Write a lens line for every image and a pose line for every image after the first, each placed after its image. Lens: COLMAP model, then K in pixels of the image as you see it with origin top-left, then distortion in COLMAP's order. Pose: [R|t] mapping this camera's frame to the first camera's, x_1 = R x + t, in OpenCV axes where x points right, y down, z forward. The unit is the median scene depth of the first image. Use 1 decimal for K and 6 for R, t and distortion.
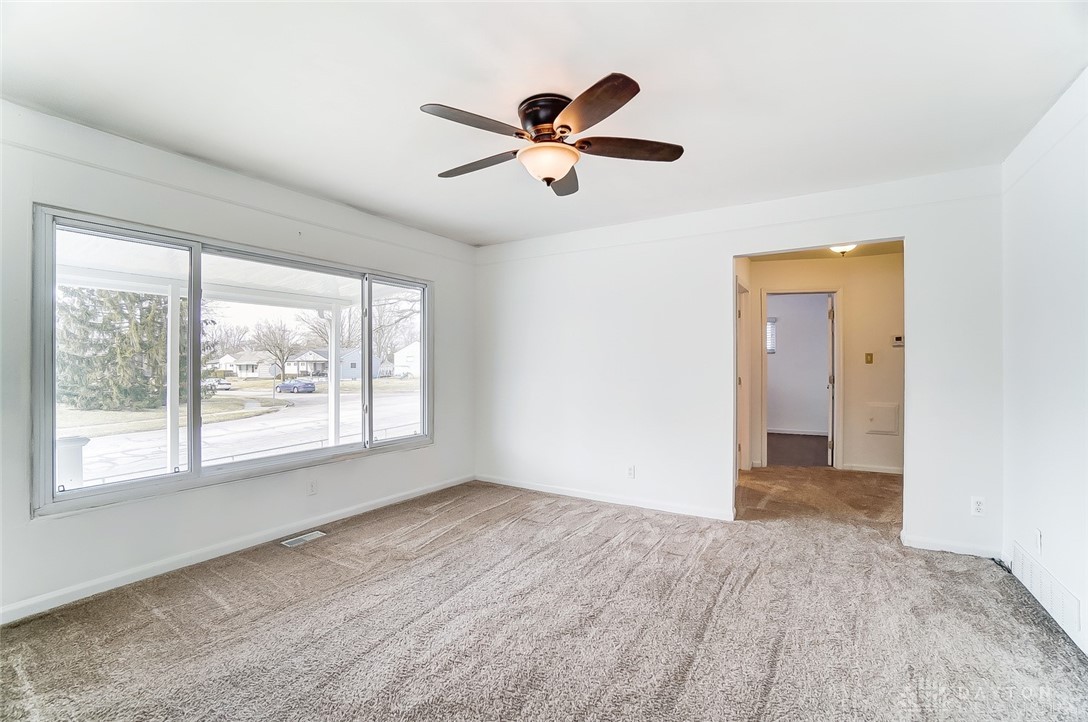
lens RADIAL K [[484.8, 0, 534.8], [0, 484.8, 357.3], [0, 0, 1]] dist [-0.038911, 0.007860]
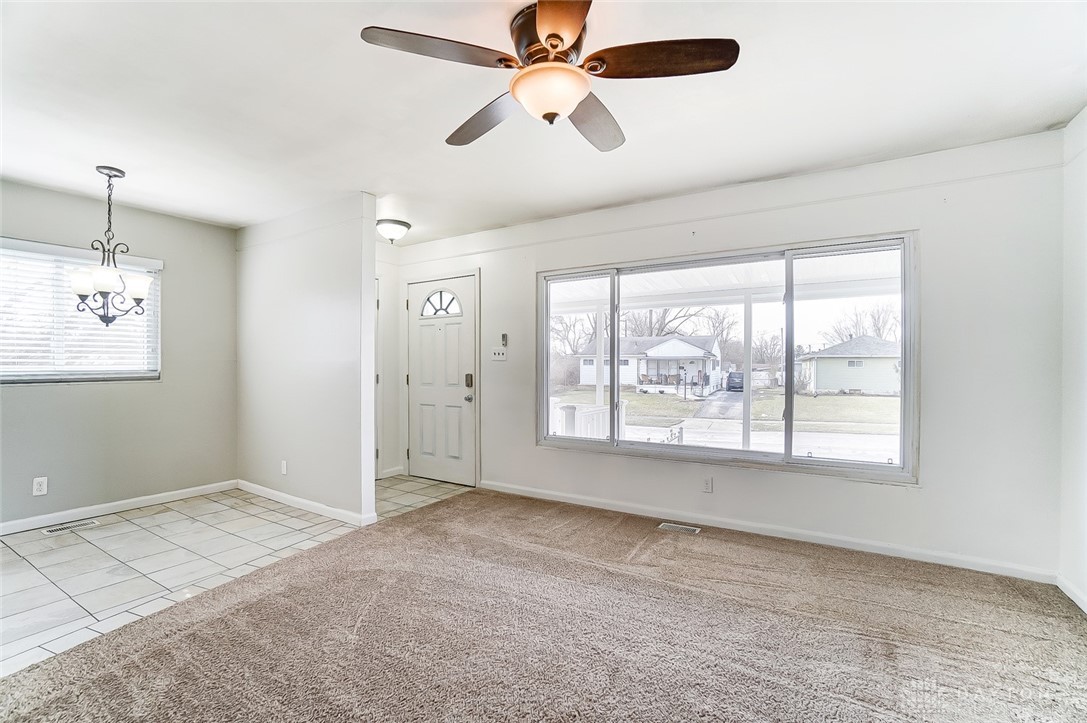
lens RADIAL K [[484.4, 0, 547.3], [0, 484.4, 369.6], [0, 0, 1]] dist [-0.038911, 0.007860]
pose [[0.011856, 0.004822, -0.999918, 0.574101], [0.011198, 0.999925, 0.004955, 0.026418], [0.999867, -0.011255, 0.011801, 0.718262]]
